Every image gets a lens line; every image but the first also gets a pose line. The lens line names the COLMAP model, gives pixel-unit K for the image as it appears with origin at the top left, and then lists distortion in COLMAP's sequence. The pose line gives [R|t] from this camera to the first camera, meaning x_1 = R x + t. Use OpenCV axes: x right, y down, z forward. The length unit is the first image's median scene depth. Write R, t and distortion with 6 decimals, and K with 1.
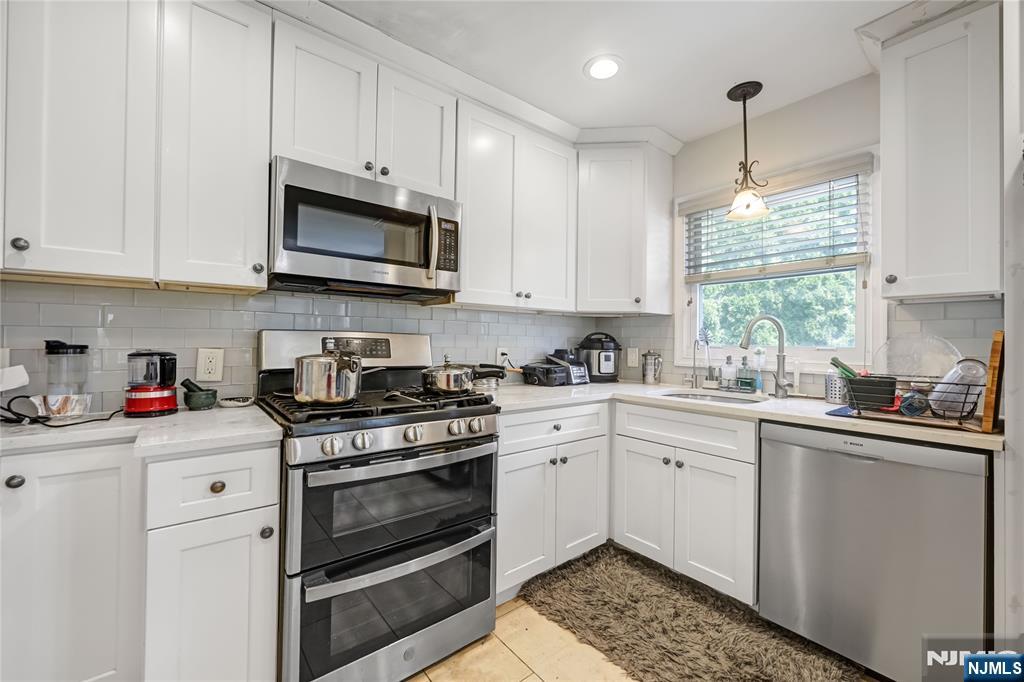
lens RADIAL K [[405.4, 0, 503.9], [0, 405.4, 337.2], [0, 0, 1]] dist [-0.009262, 0.001365]
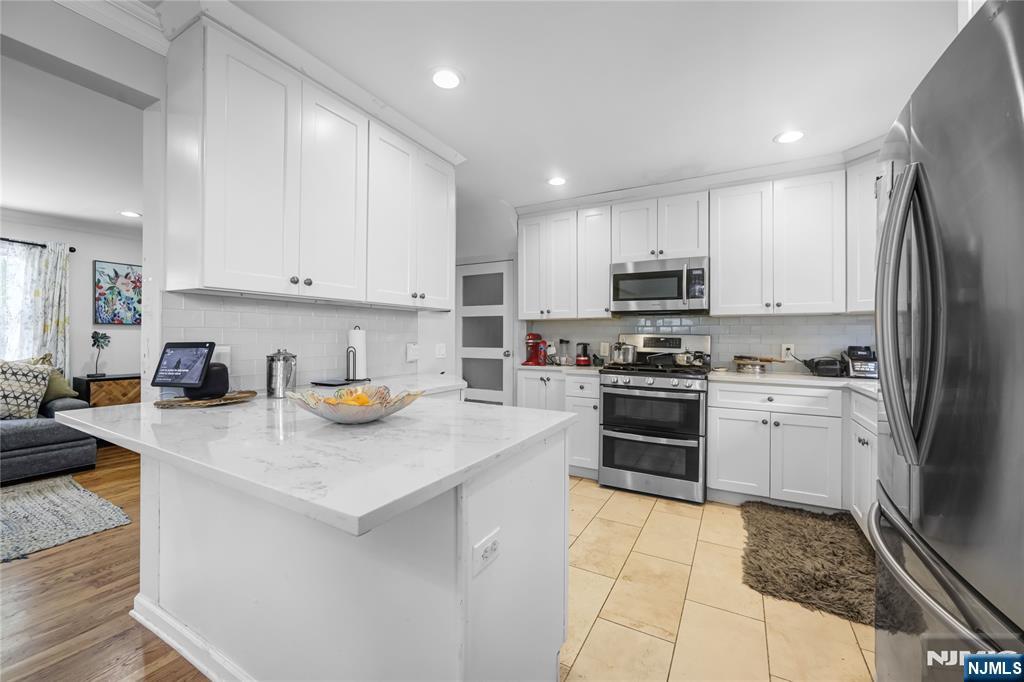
lens RADIAL K [[405.4, 0, 507.0], [0, 405.4, 336.0], [0, 0, 1]] dist [-0.009262, 0.001365]
pose [[0.369680, -0.014048, -0.929053, 1.354887], [0.006915, 0.999900, -0.012368, 0.016221], [0.929133, -0.001852, 0.369740, -0.457561]]
